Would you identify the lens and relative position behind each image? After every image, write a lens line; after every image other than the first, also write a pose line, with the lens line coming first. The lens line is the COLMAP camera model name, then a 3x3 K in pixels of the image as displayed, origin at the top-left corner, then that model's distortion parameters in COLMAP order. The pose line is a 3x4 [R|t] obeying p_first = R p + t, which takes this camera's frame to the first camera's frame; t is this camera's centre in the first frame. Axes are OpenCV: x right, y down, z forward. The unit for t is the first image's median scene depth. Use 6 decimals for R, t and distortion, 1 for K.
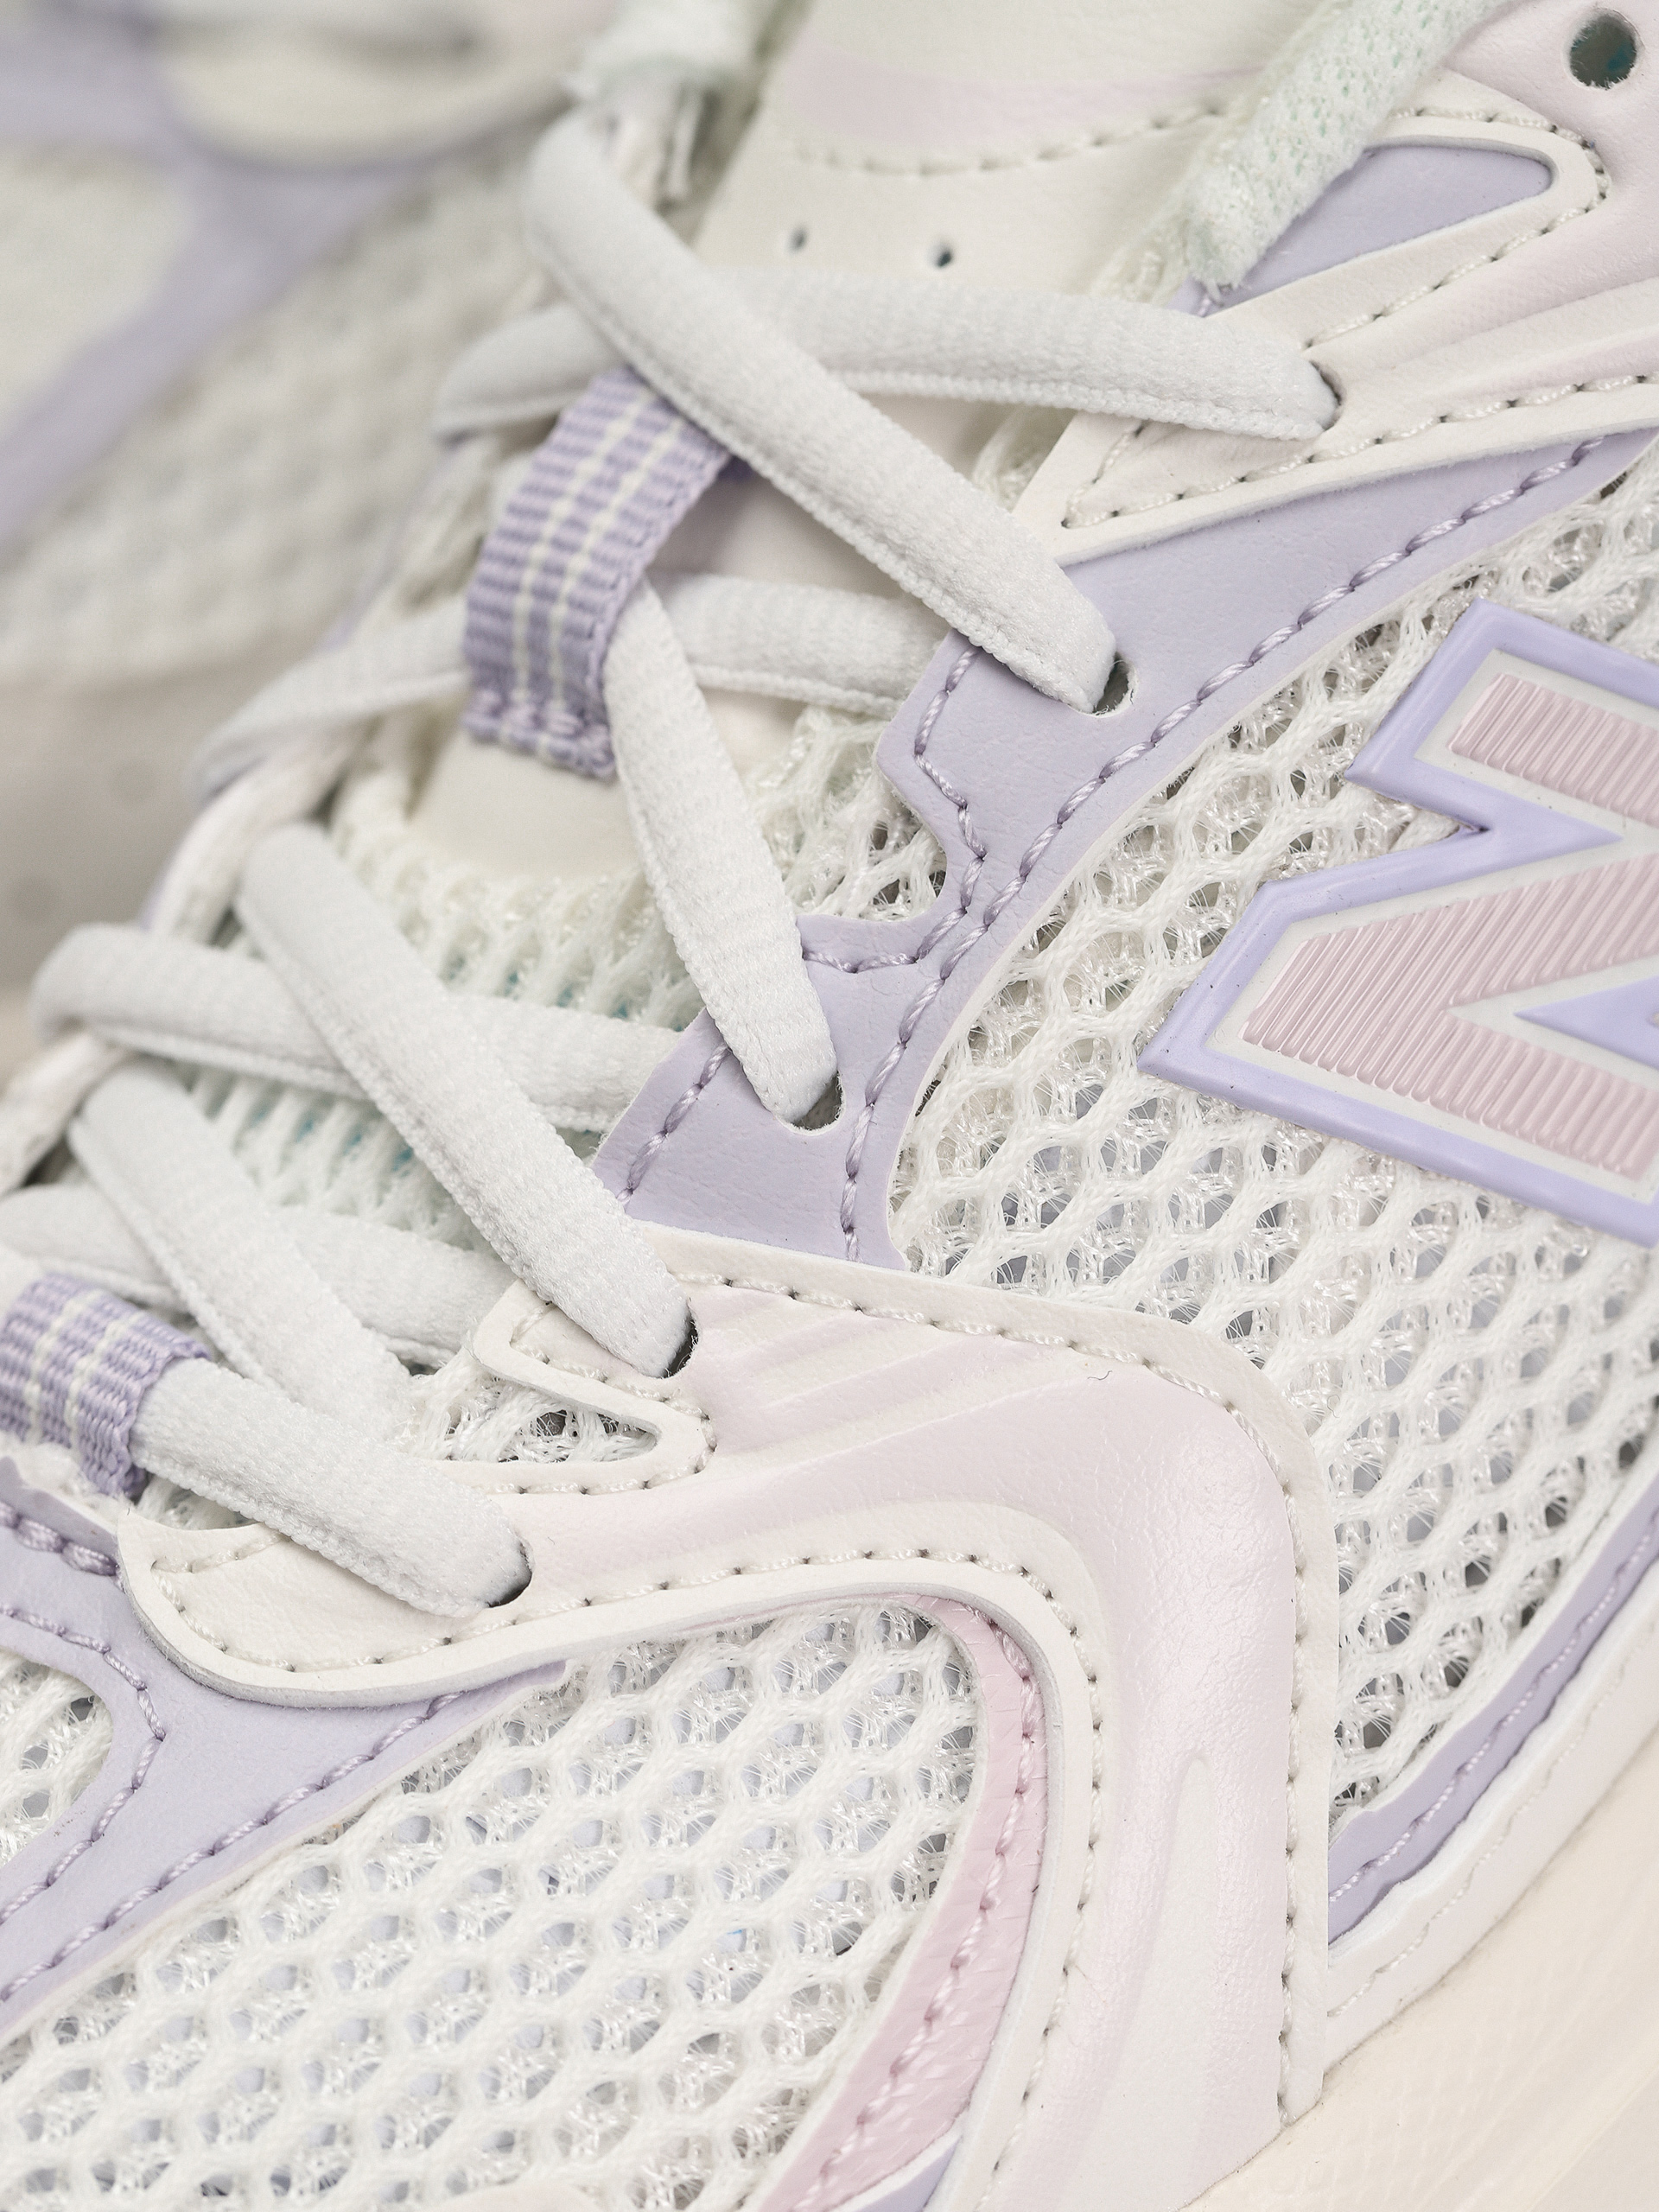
lens RADIAL K [[6146.1, 0, 829.5], [0, 6146.1, 1106.0], [0, 0, 1]] dist [-0.127655, -0.380053]
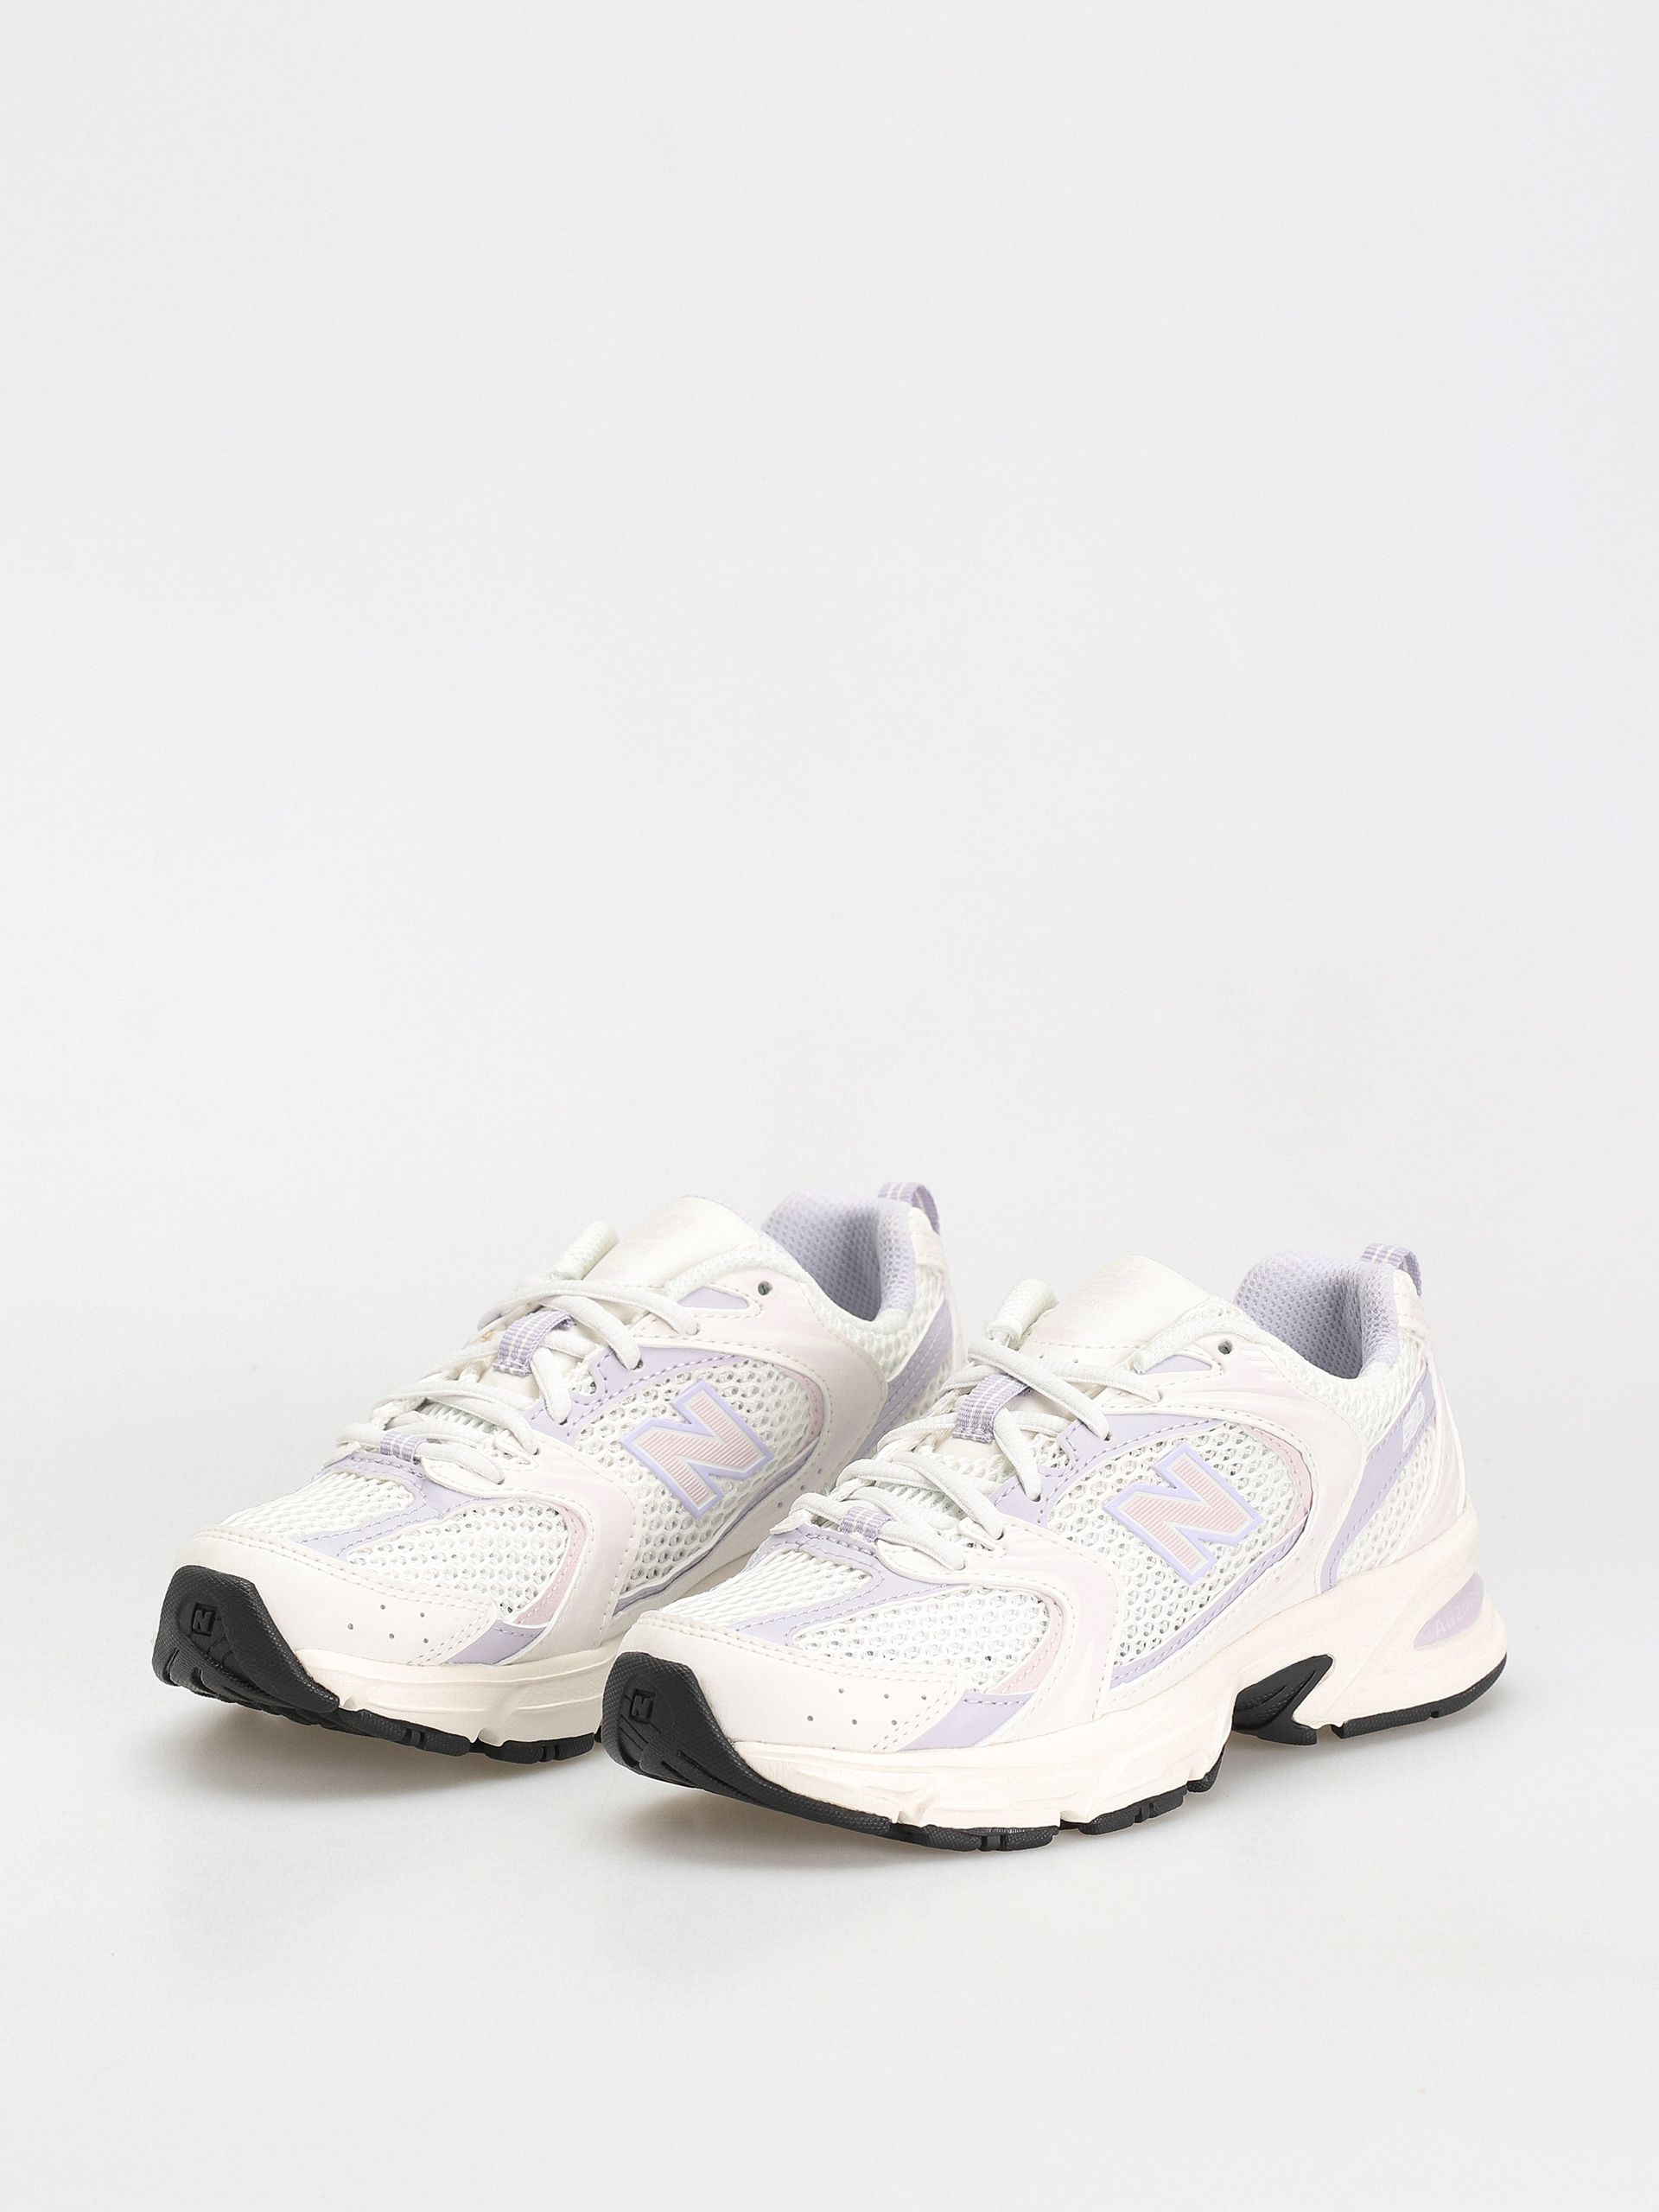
lens RADIAL K [[6146.1, 0, 829.5], [0, 6146.1, 1106.0], [0, 0, 1]] dist [-0.127655, -0.380053]
pose [[0.957917, 0.261462, 0.118457, -0.794069], [-0.181056, 0.870594, -0.457477, 1.930890], [-0.222741, 0.416778, 0.881296, -3.266651]]
